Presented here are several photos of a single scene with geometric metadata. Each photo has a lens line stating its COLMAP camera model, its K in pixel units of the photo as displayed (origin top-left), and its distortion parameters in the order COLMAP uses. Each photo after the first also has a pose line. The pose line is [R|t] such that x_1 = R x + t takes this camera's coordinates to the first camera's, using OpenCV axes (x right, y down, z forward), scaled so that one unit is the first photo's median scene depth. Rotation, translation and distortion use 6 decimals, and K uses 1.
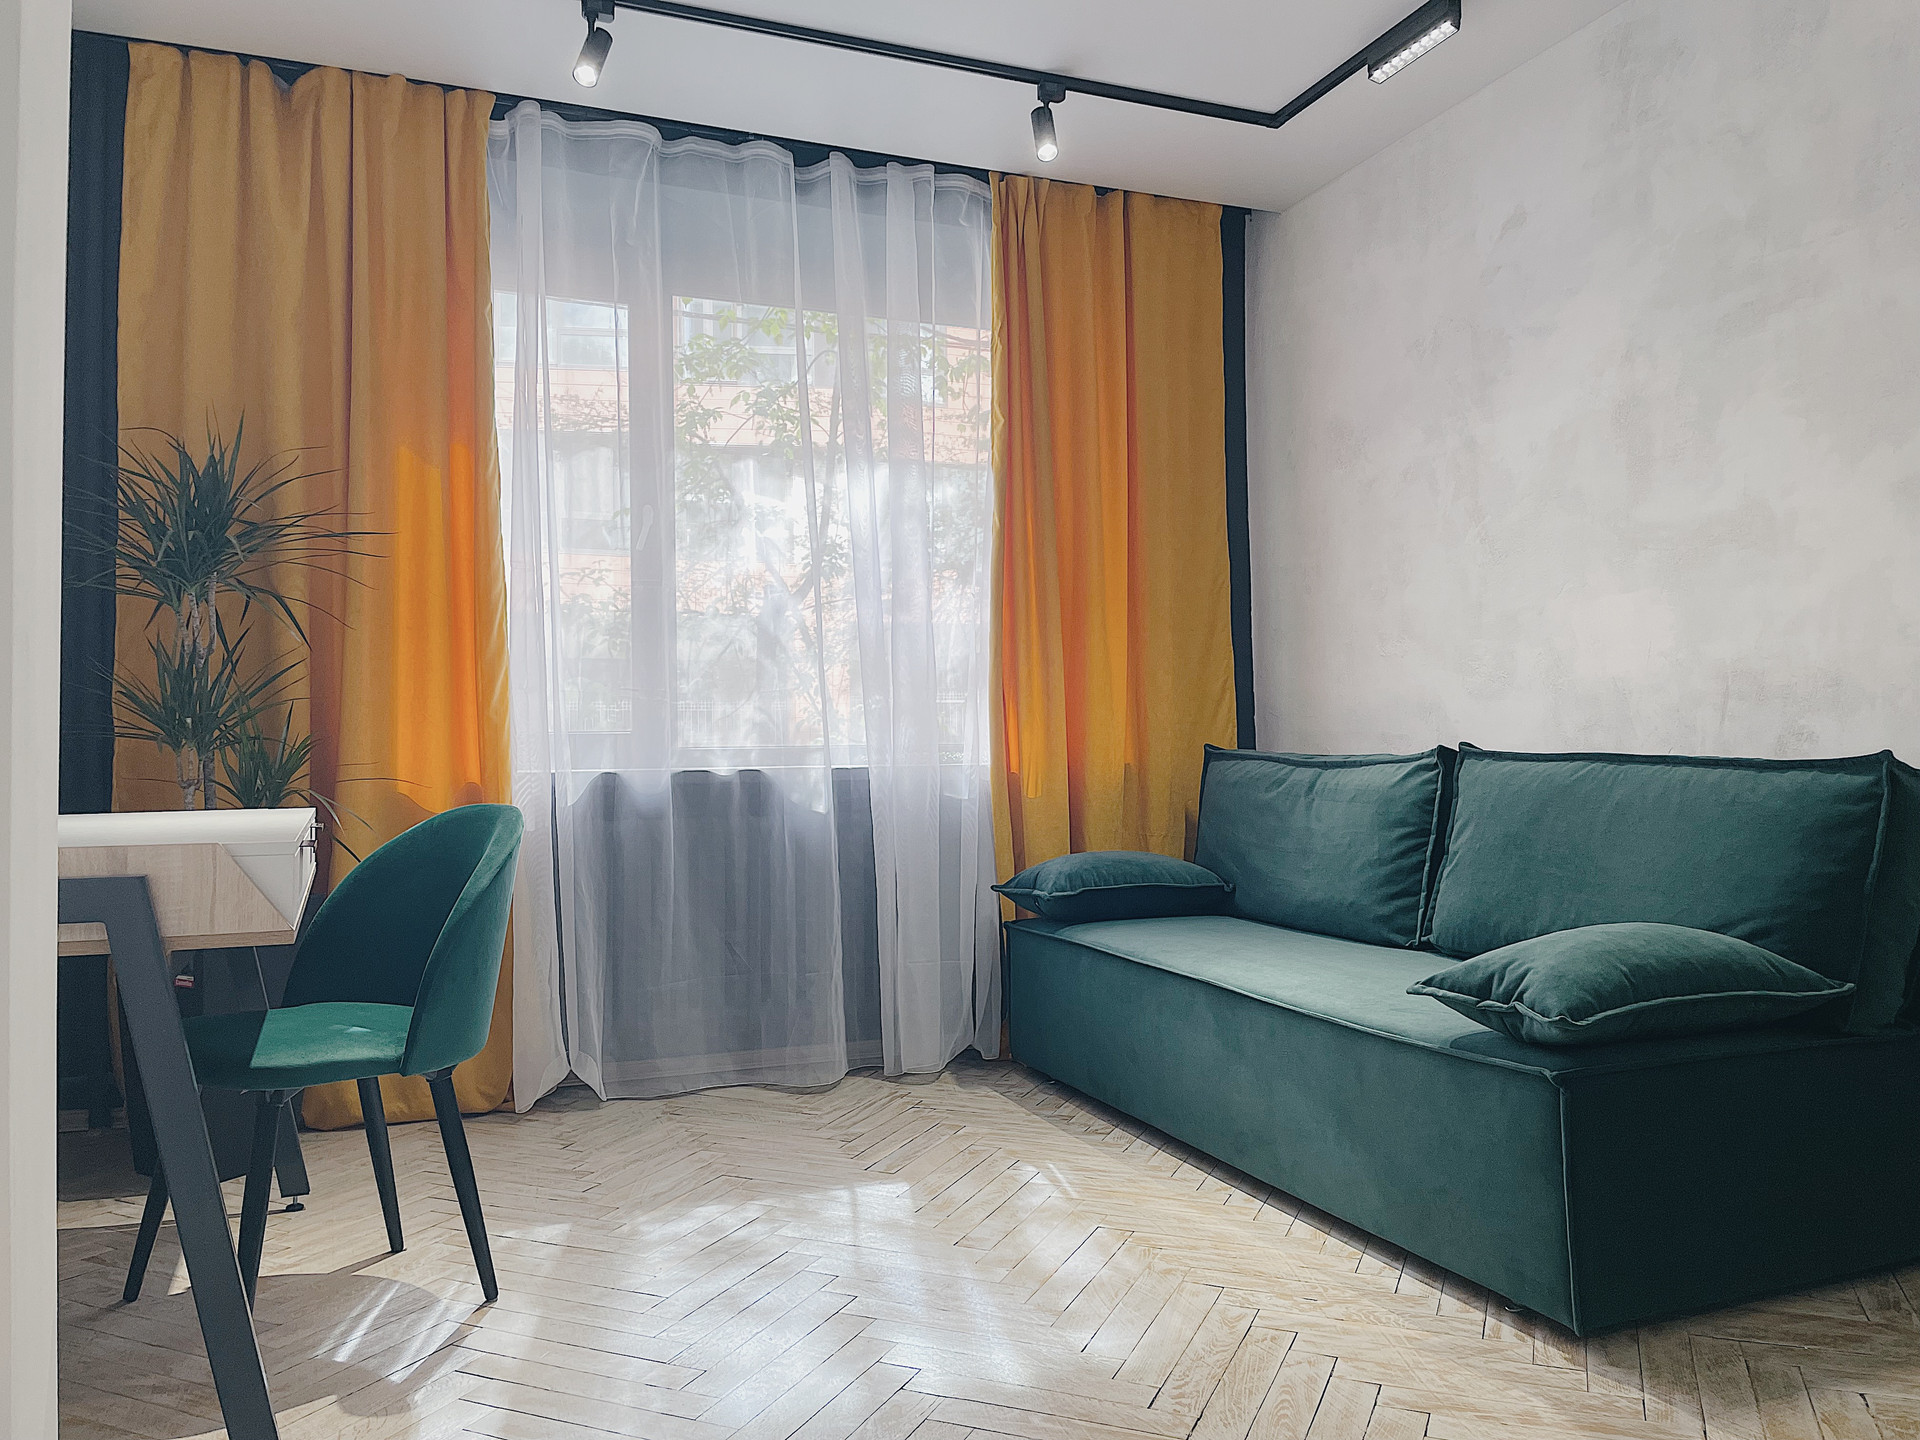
lens RADIAL K [[1454.4, 0, 960.0], [0, 1454.4, 720.0], [0, 0, 1]] dist [0.064369, -0.096978]
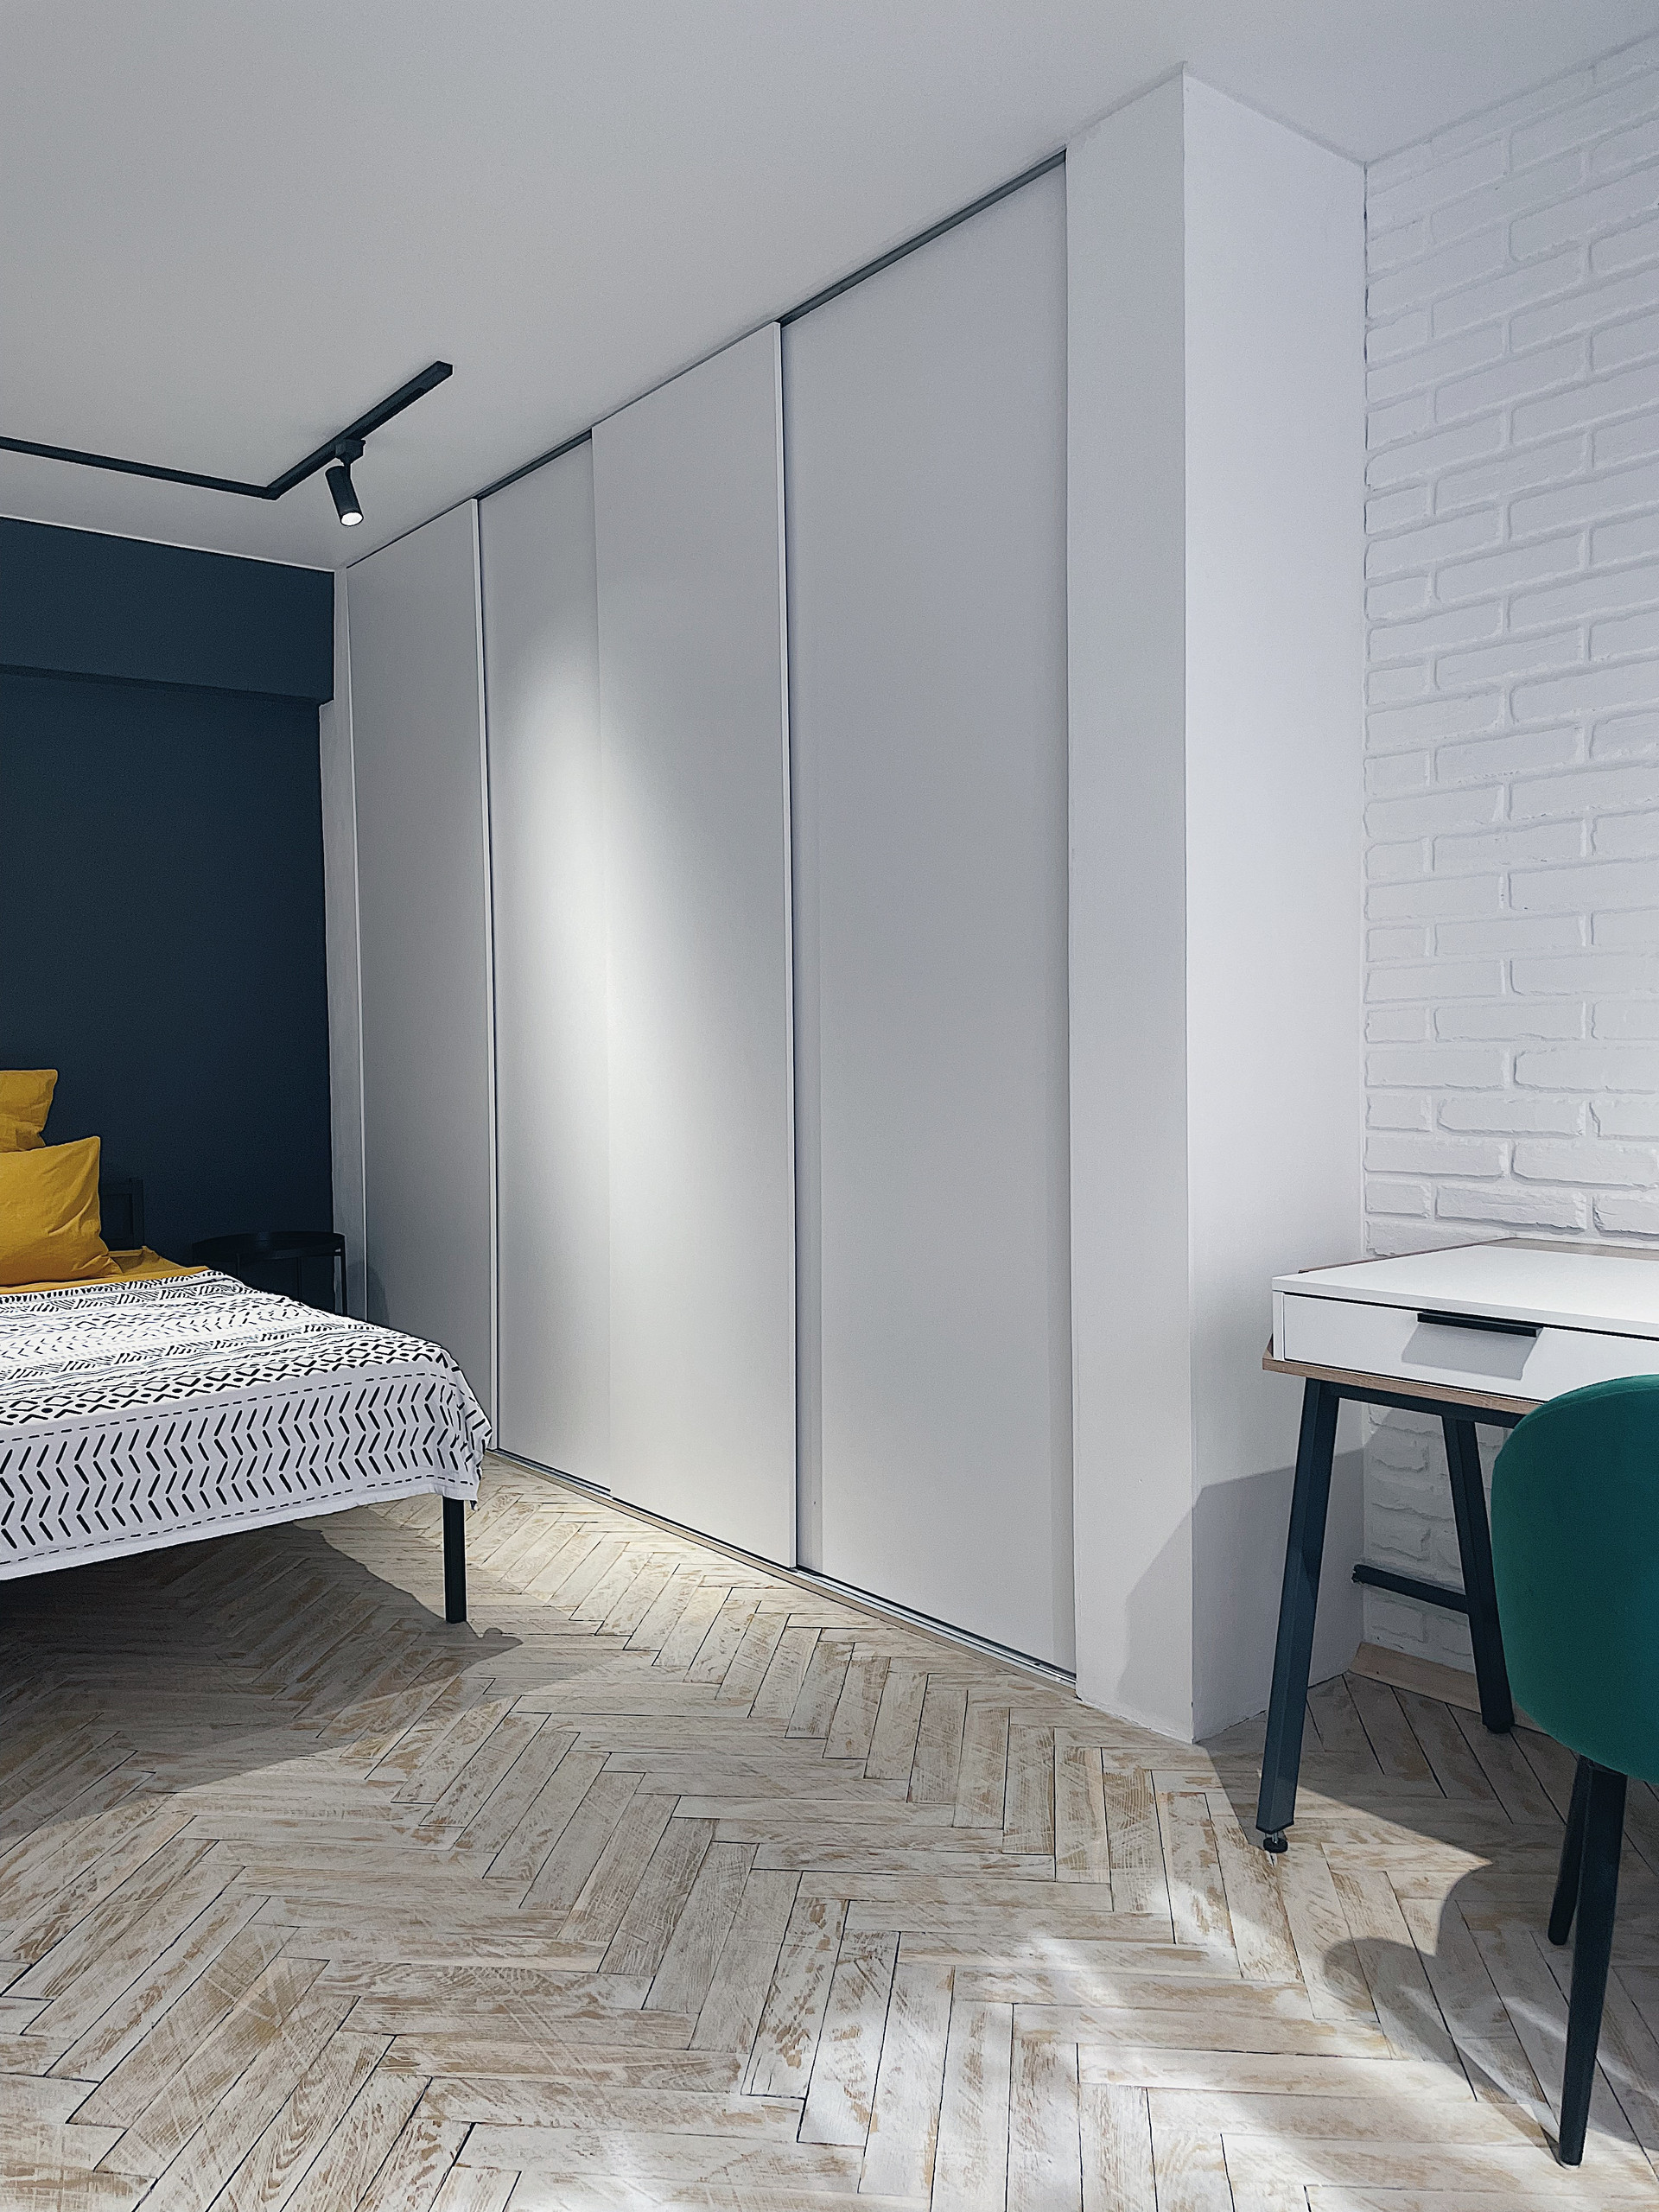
lens RADIAL K [[1675.6, 0, 829.5], [0, 1675.6, 1106.0], [0, 0, 1]] dist [0.064369, -0.096978]
pose [[-0.964810, 0.035944, -0.260481, 0.087811], [0.031959, 0.999299, 0.019522, -0.038825], [0.261000, 0.010510, -0.965282, 1.034517]]
